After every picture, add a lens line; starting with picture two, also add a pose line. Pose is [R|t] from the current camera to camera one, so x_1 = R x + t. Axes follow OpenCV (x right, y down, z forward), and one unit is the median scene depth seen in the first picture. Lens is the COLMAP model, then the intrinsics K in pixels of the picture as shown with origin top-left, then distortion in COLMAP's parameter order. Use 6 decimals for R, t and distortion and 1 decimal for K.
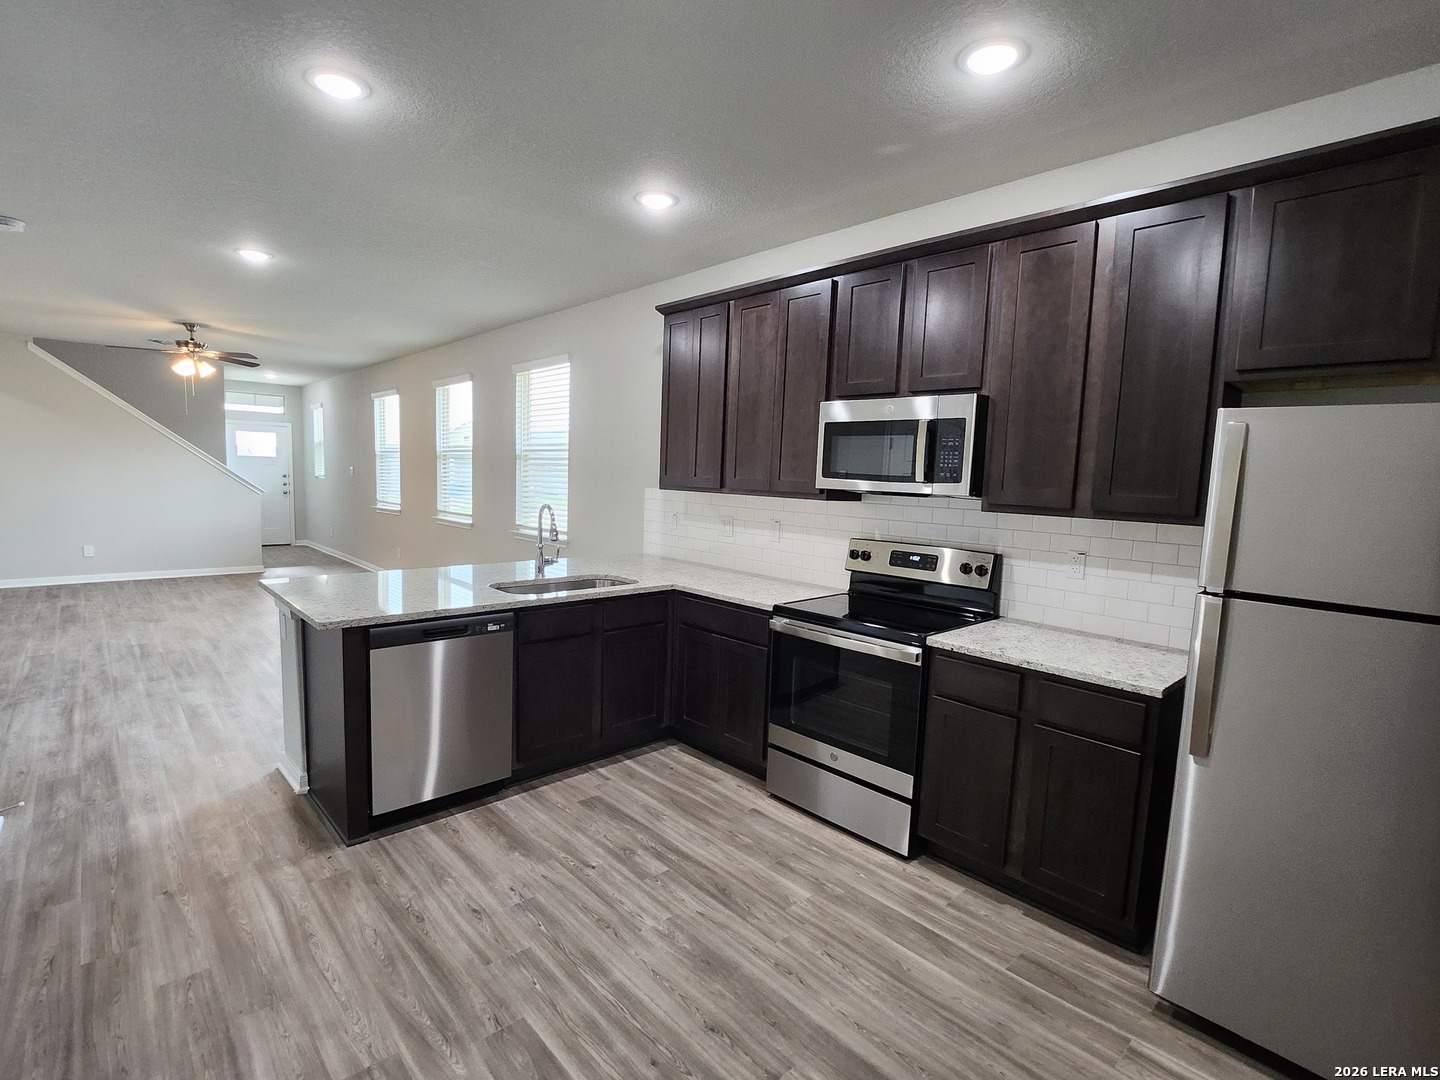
lens RADIAL K [[699.4, 0, 711.1], [0, 699.4, 550.1], [0, 0, 1]] dist [-0.047022, 0.015394]
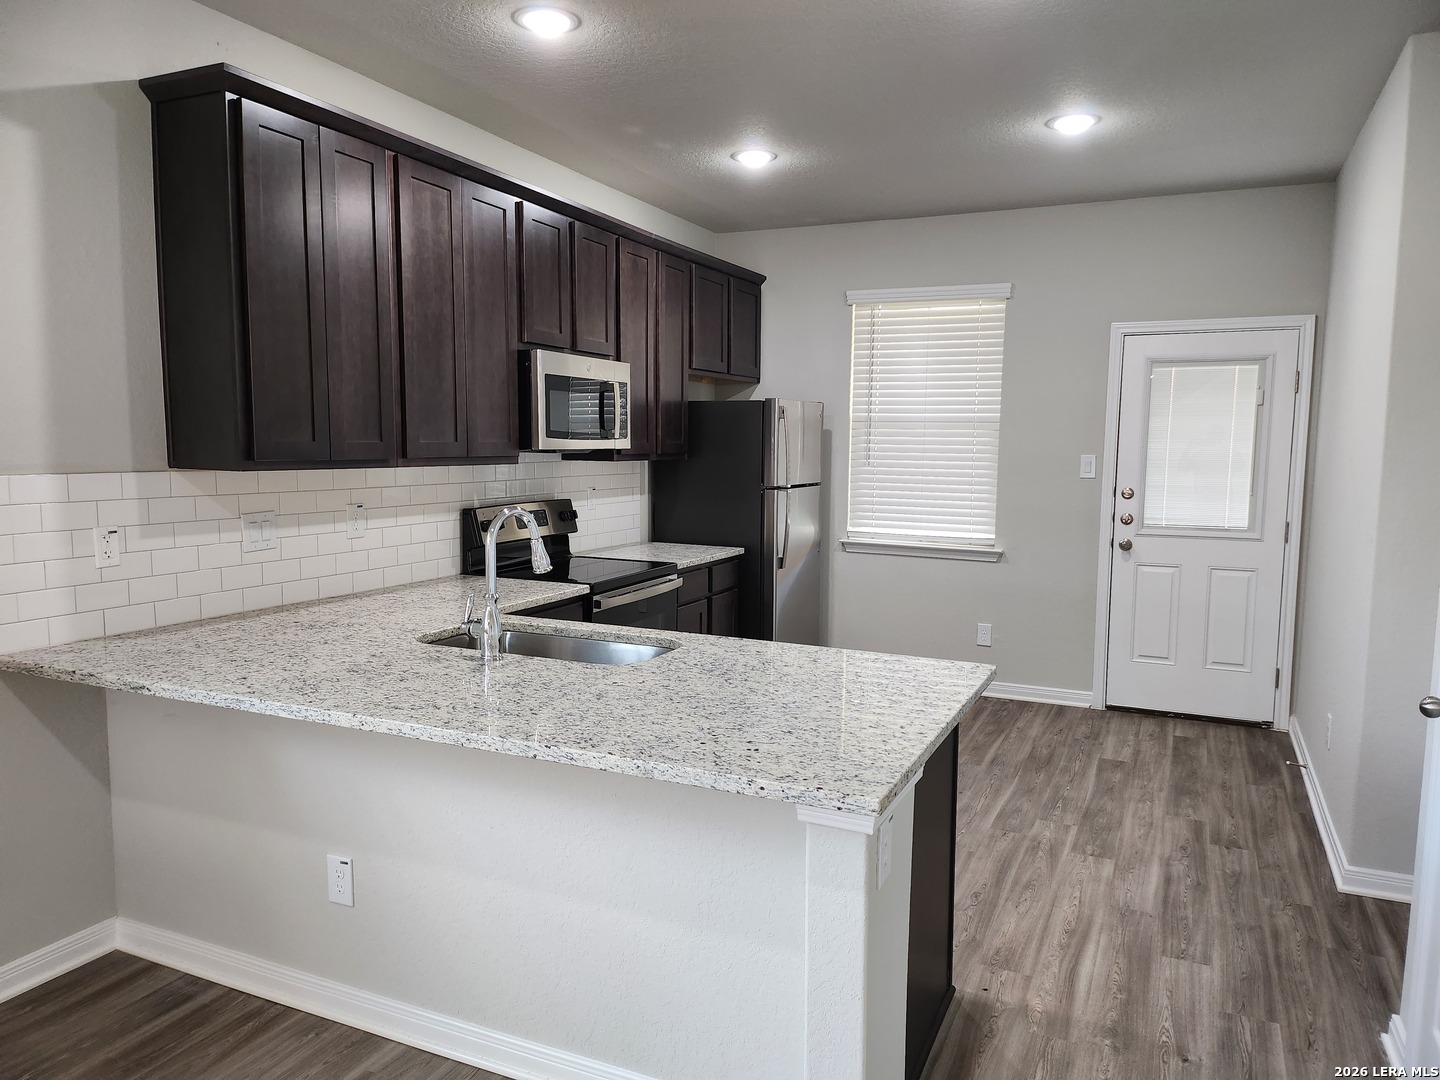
lens RADIAL K [[1011.9, 0, 722.6], [0, 1011.9, 545.9], [0, 0, 1]] dist [0.103866, -0.122602]
pose [[-0.388784, -0.134573, 0.911448, -1.461369], [0.078116, 0.980898, 0.178149, -0.236475], [-0.918011, 0.140460, -0.370845, 1.691627]]
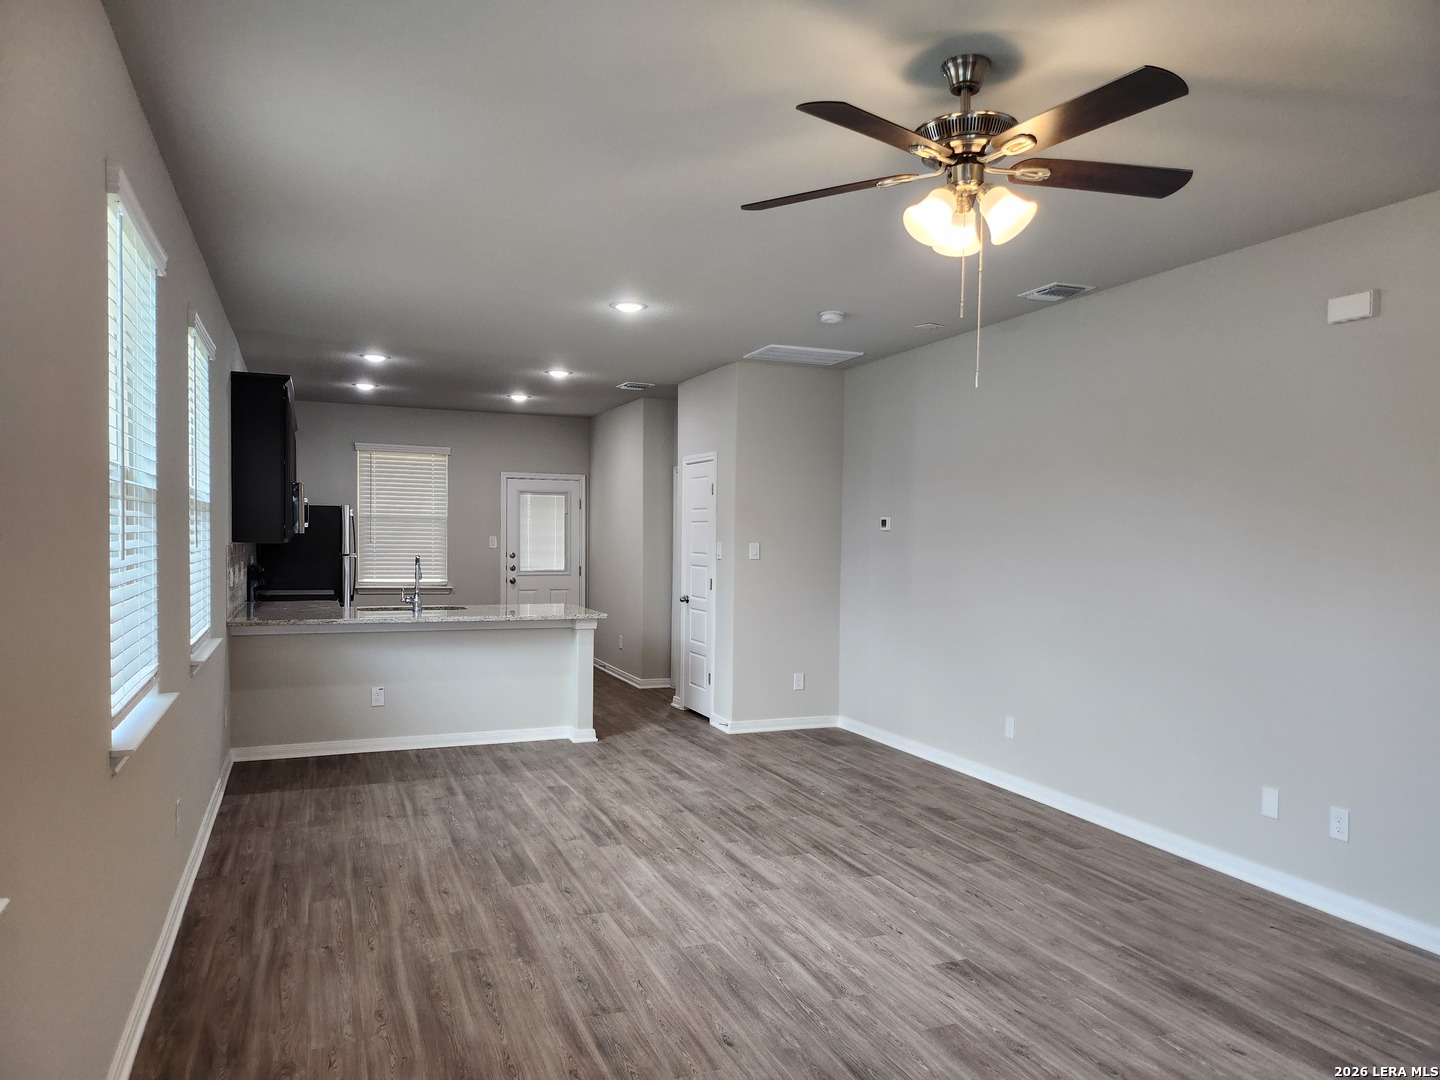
lens RADIAL K [[1011.9, 0, 722.6], [0, 1011.9, 545.9], [0, 0, 1]] dist [0.103866, -0.122602]
pose [[-0.934524, -0.047440, 0.352725, -2.213759], [-0.002568, 0.991949, 0.126610, -0.497429], [-0.355891, 0.117414, -0.927122, 3.895354]]
